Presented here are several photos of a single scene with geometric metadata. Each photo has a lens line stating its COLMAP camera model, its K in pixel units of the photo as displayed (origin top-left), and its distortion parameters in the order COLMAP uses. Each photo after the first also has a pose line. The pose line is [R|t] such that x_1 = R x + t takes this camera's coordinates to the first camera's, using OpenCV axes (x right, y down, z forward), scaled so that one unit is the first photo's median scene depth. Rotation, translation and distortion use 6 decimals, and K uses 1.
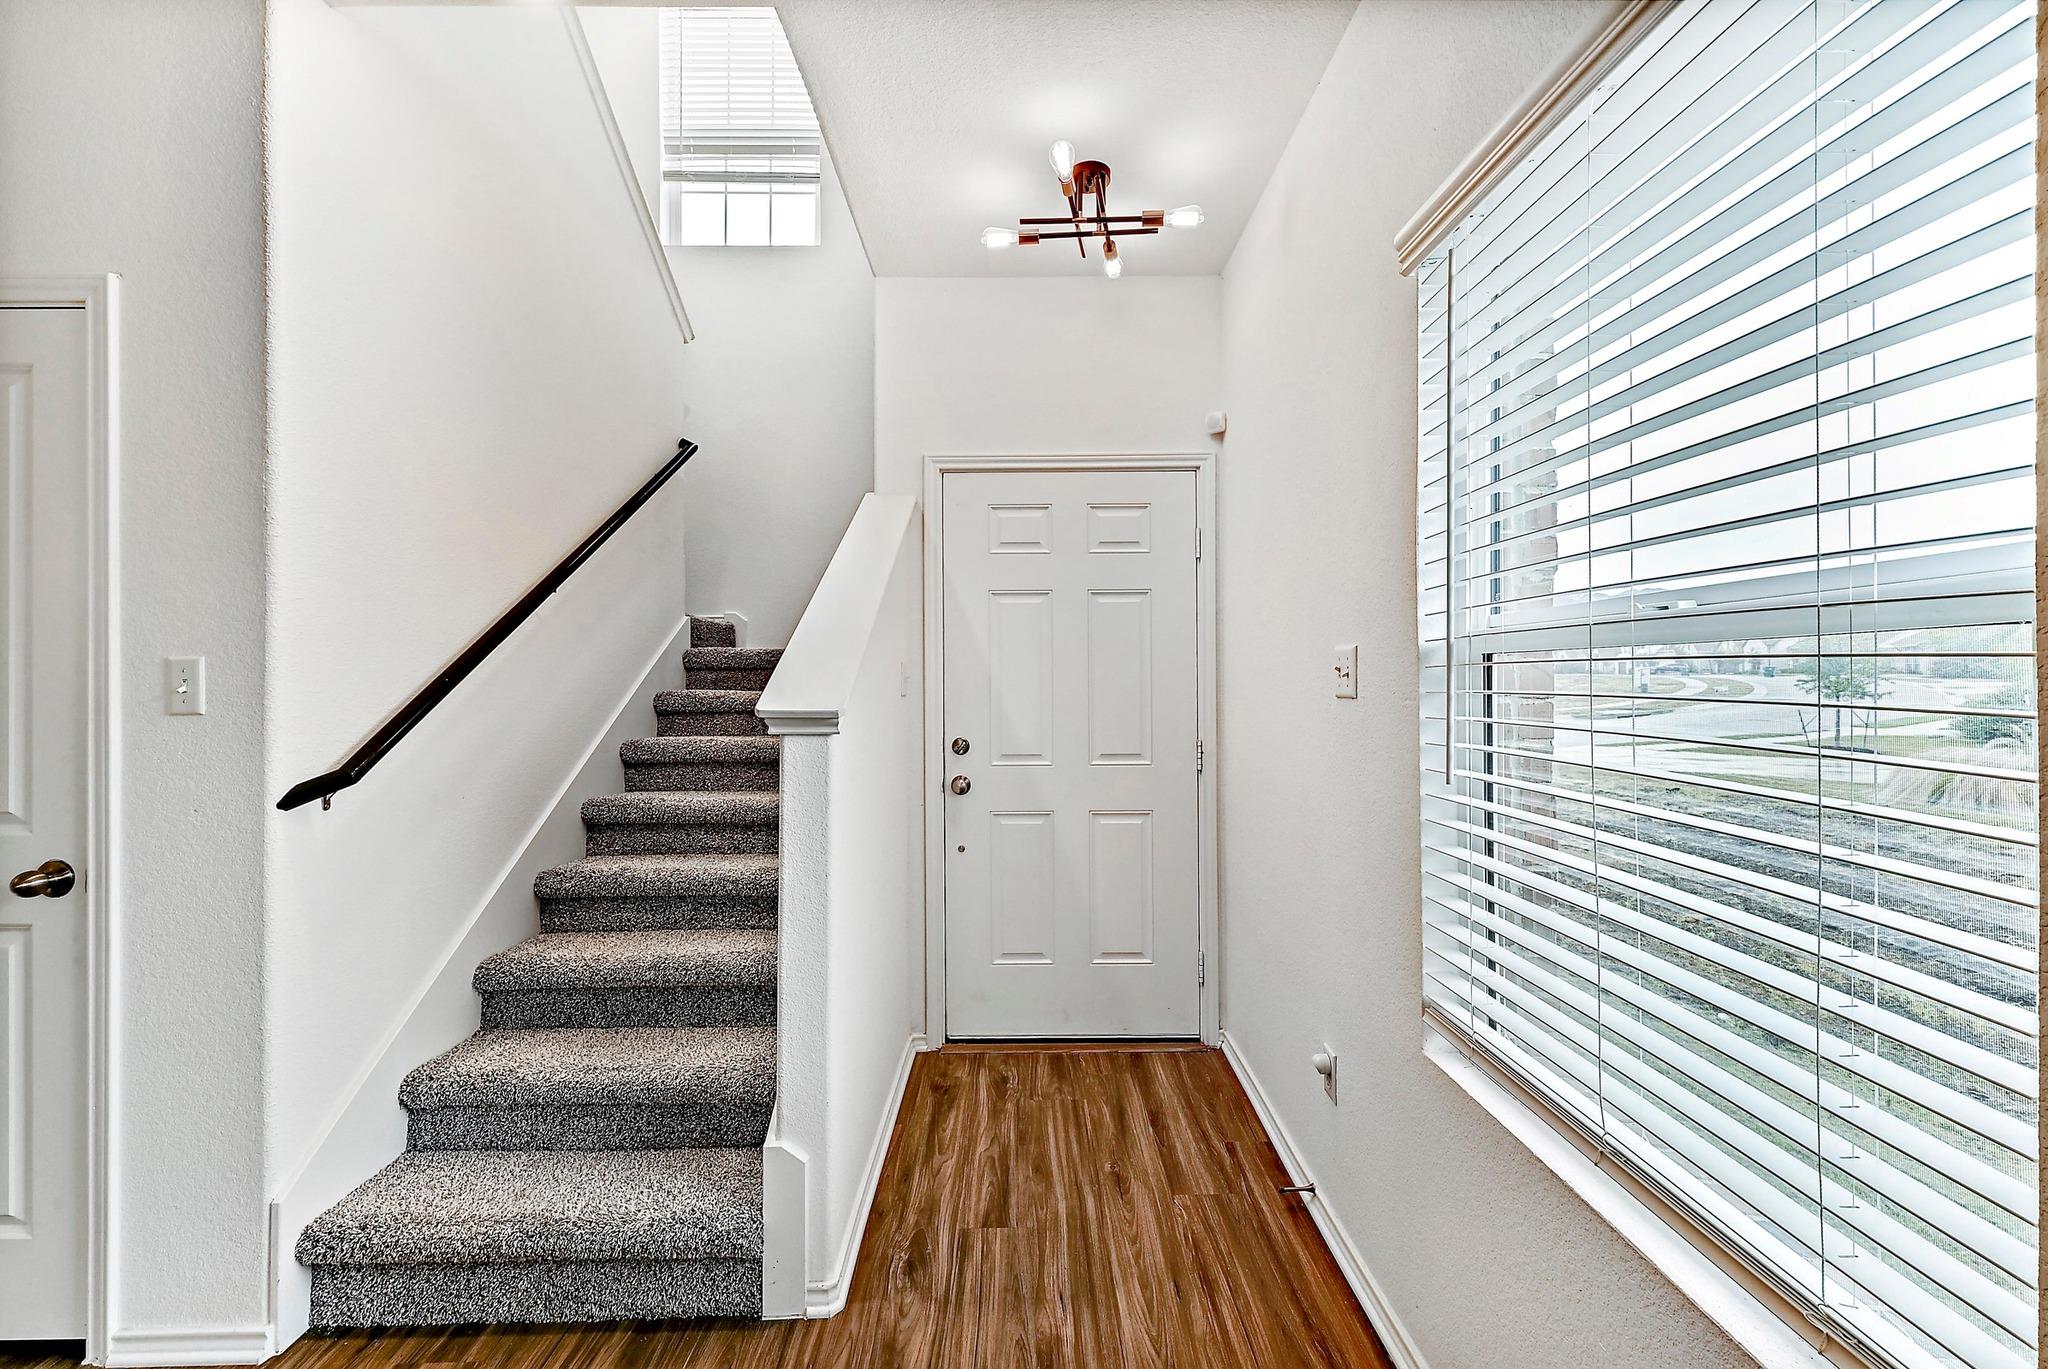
lens RADIAL K [[816.2, 0, 1030.1], [0, 816.2, 683.2], [0, 0, 1]] dist [0.001993, -0.000050]
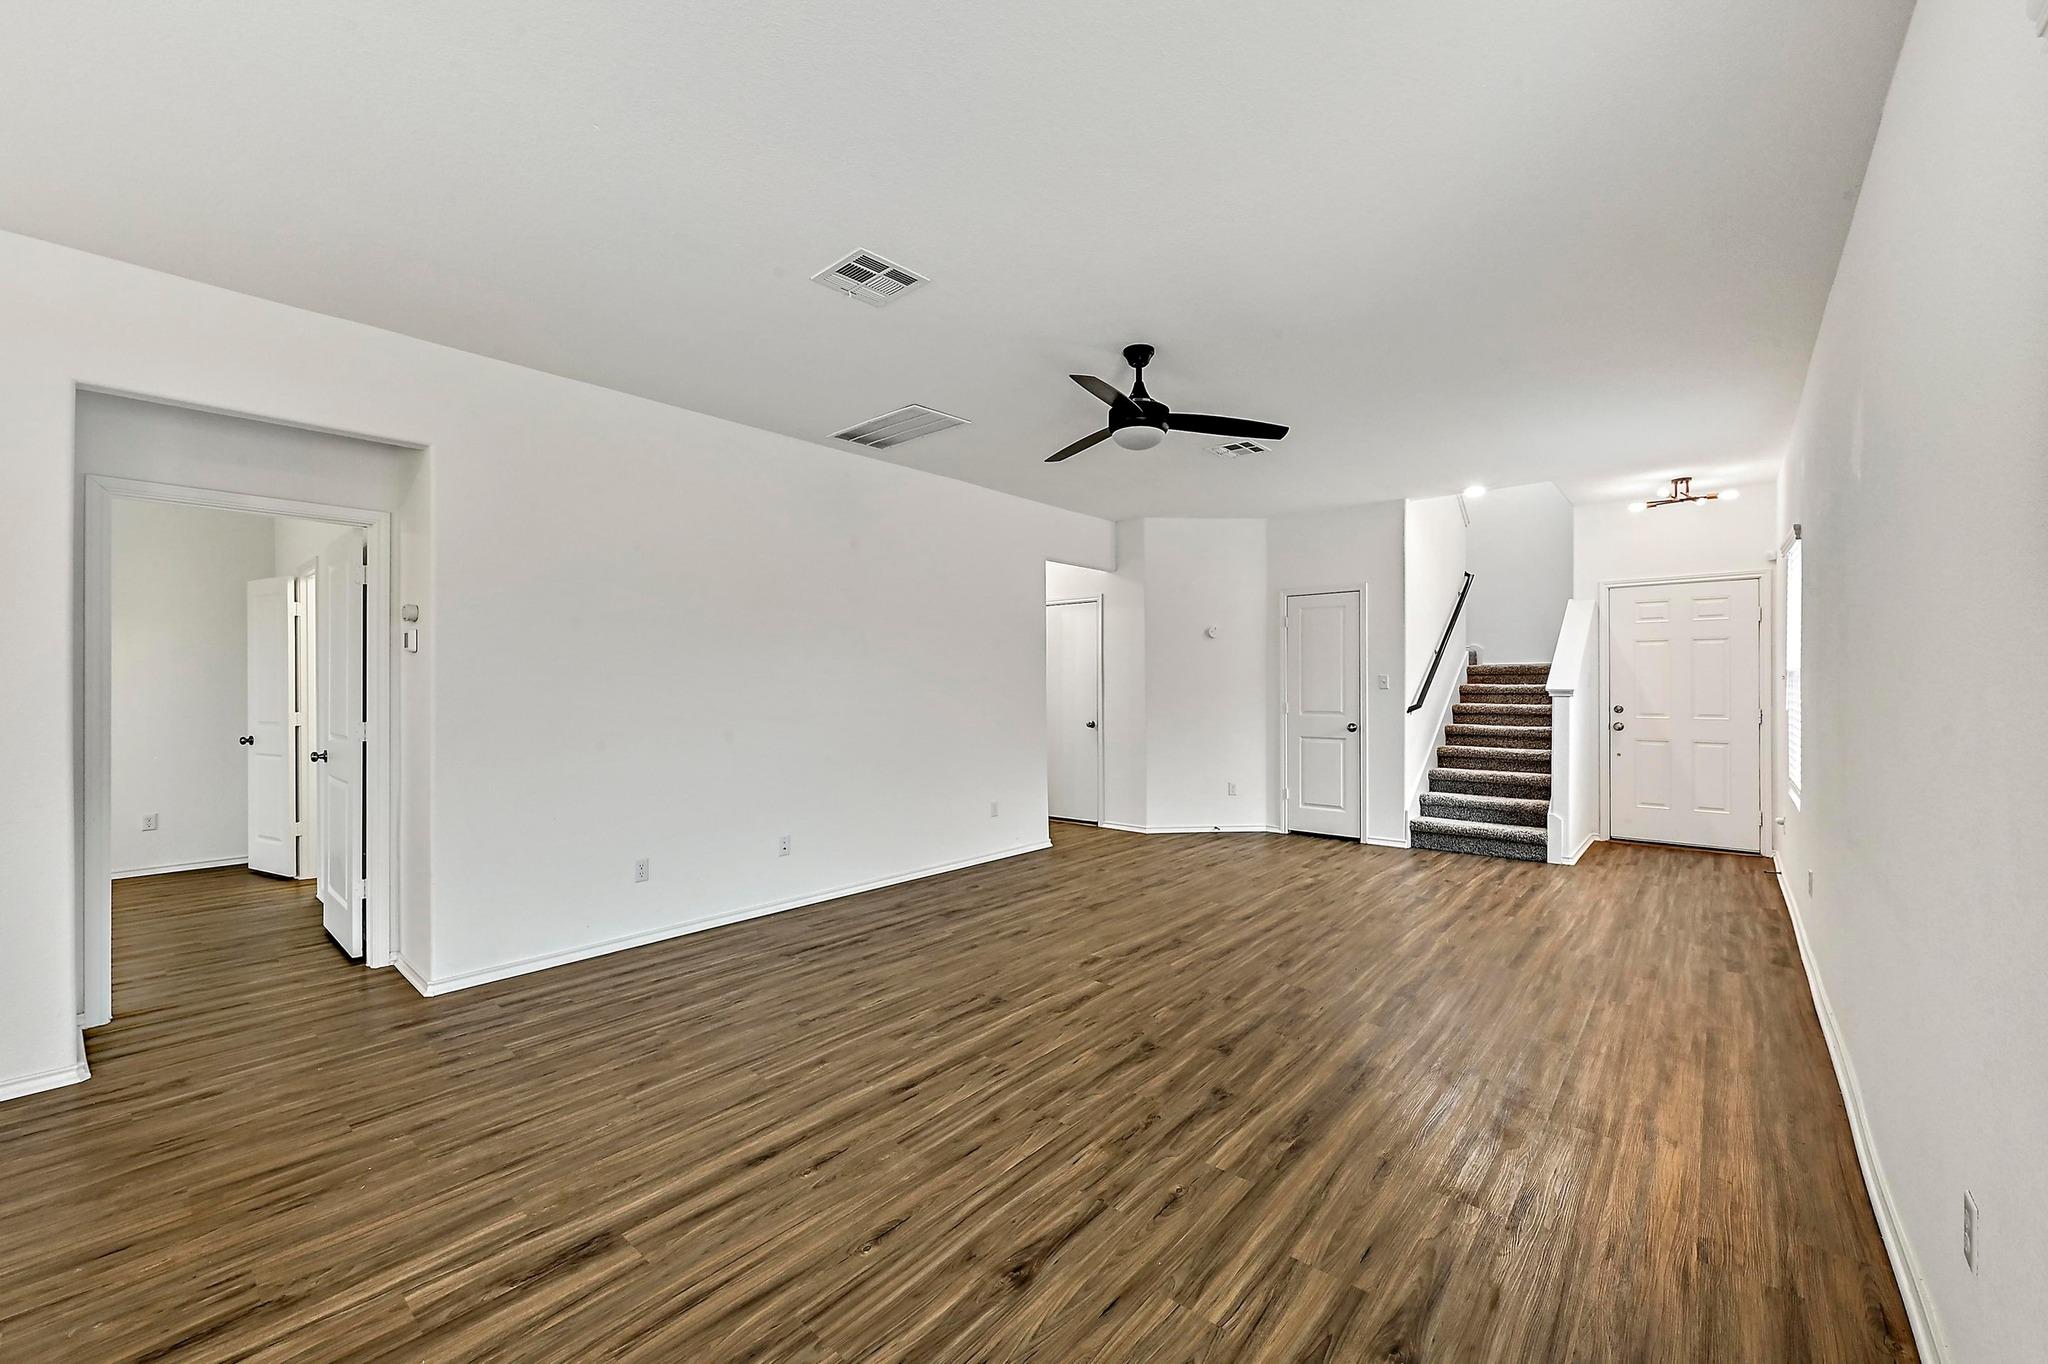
lens RADIAL K [[816.2, 0, 1030.7], [0, 816.2, 684.7], [0, 0, 1]] dist [0.001993, -0.000050]
pose [[0.754287, 0.004206, -0.656531, 0.182813], [0.000448, 0.999976, 0.006921, -0.007676], [0.656544, -0.005515, 0.754267, -1.885864]]
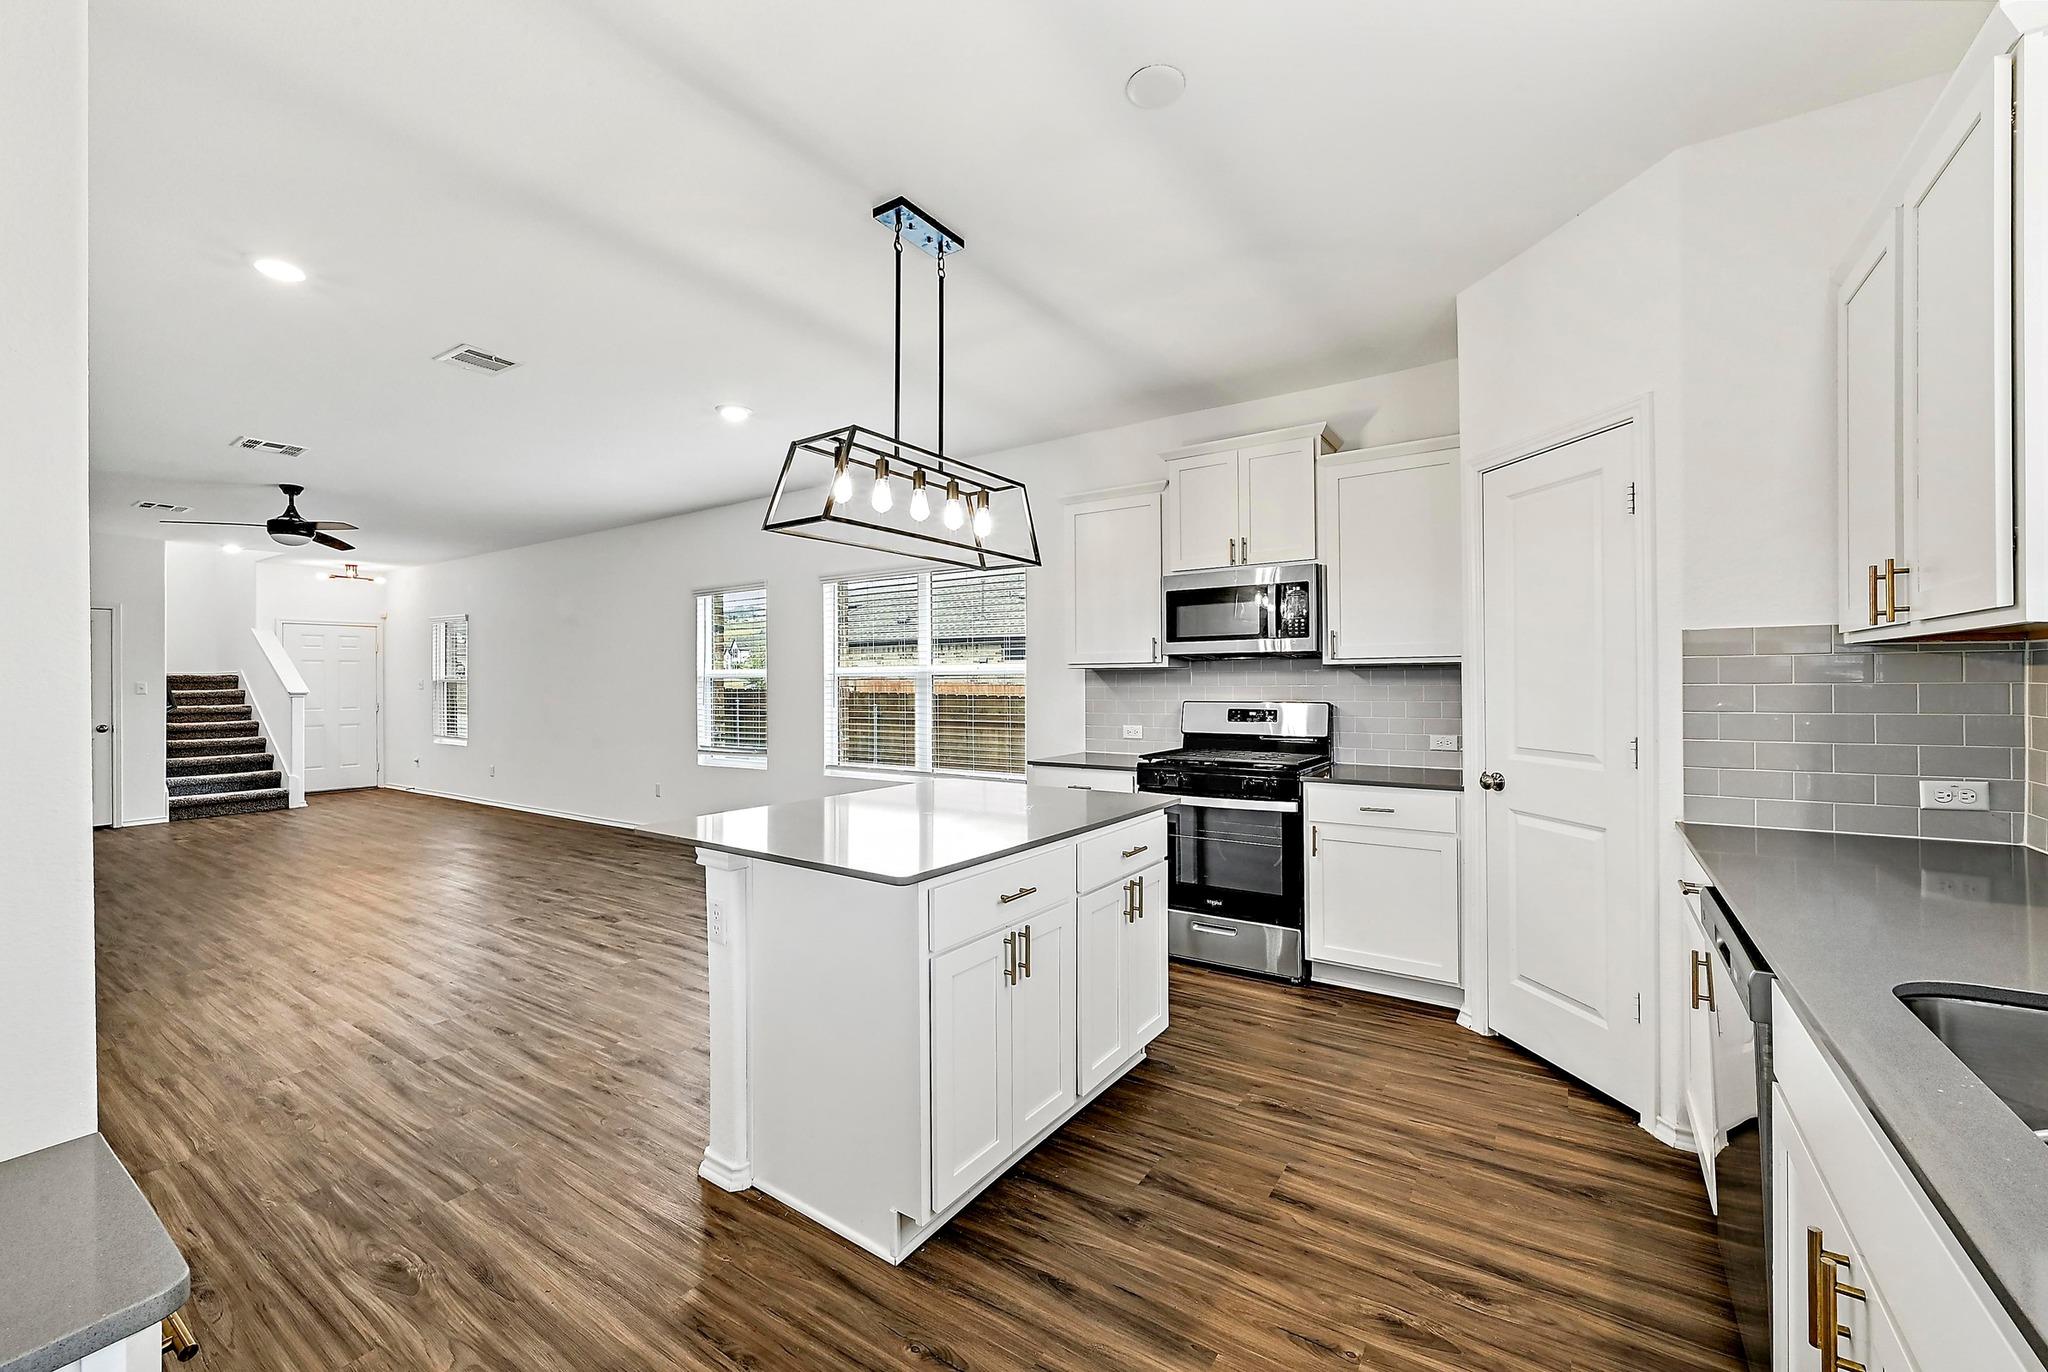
lens RADIAL K [[816.2, 0, 1025.9], [0, 816.2, 678.7], [0, 0, 1]] dist [0.001993, -0.000050]
pose [[0.567552, 0.001655, 0.823336, -1.198067], [0.004110, 0.999980, -0.004843, -0.006785], [-0.823327, 0.006133, 0.567534, -3.577070]]
